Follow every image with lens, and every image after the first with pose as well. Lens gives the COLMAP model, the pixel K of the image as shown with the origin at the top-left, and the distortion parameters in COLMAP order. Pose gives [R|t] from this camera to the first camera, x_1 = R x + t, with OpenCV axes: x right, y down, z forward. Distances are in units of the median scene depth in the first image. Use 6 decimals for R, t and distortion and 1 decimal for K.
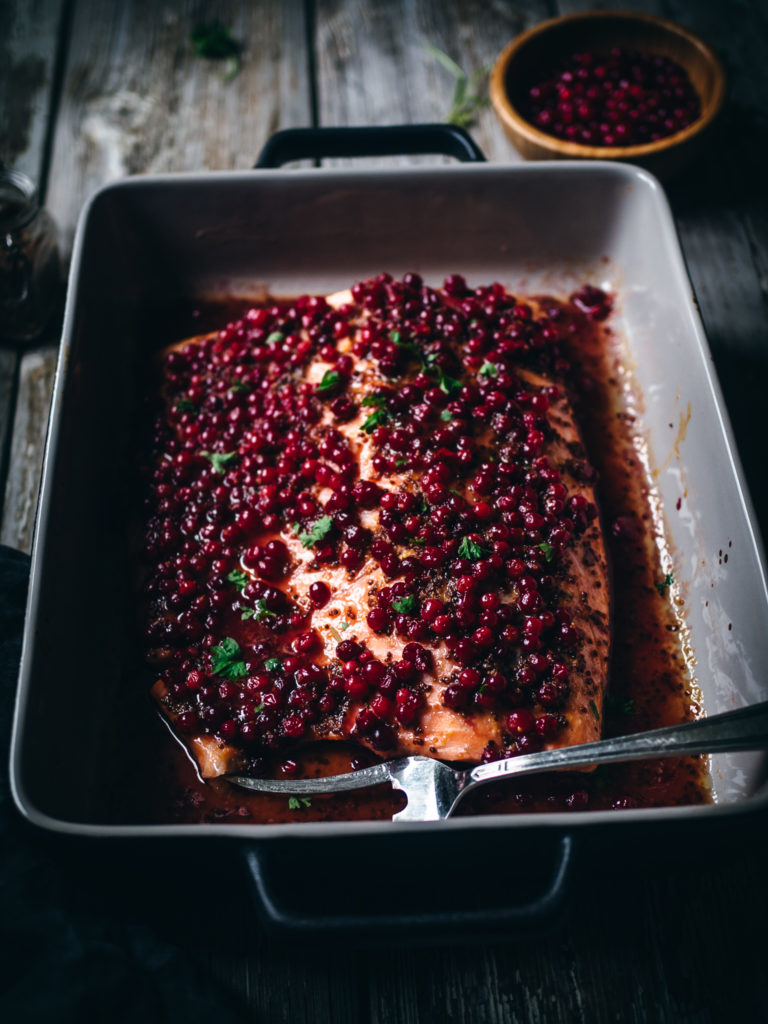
lens RADIAL K [[1526.1, 0, 386.6], [0, 1526.1, 512.6], [0, 0, 1]] dist [-0.162021, 0.000000]
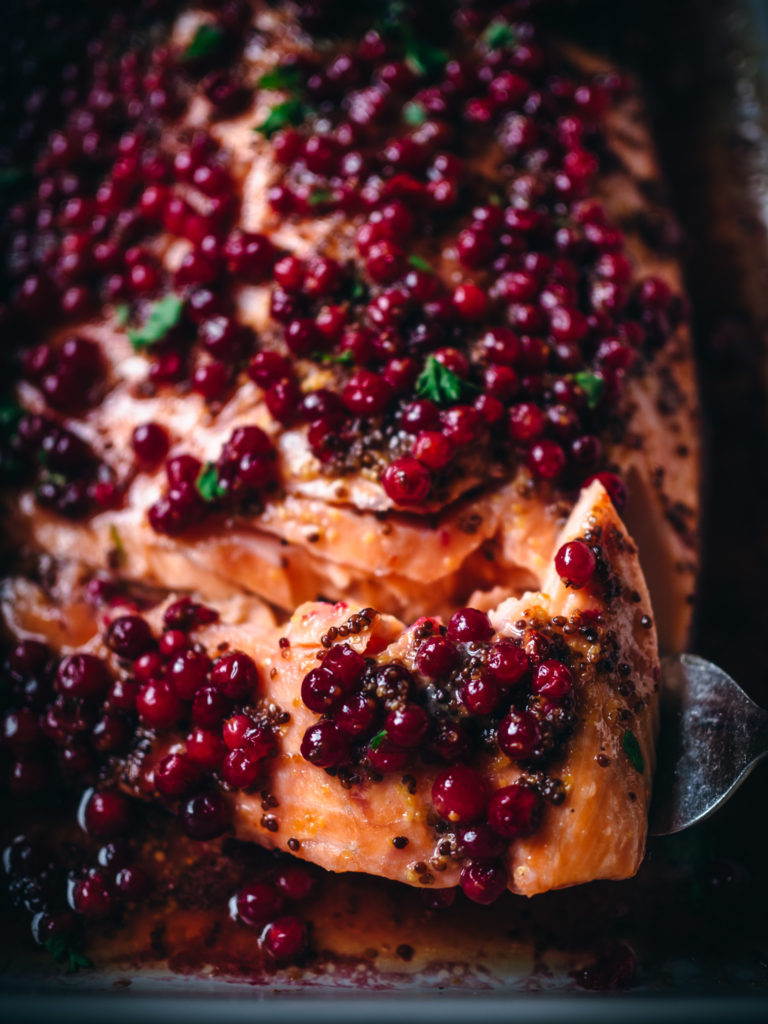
lens RADIAL K [[1526.1, 0, 380.8], [0, 1526.1, 507.3], [0, 0, 1]] dist [-0.162021, 0.000000]
pose [[0.998778, 0.048749, -0.008092, 0.039038], [-0.046711, 0.984796, 0.167314, -0.016395], [0.016125, -0.166732, 0.985870, 0.469845]]
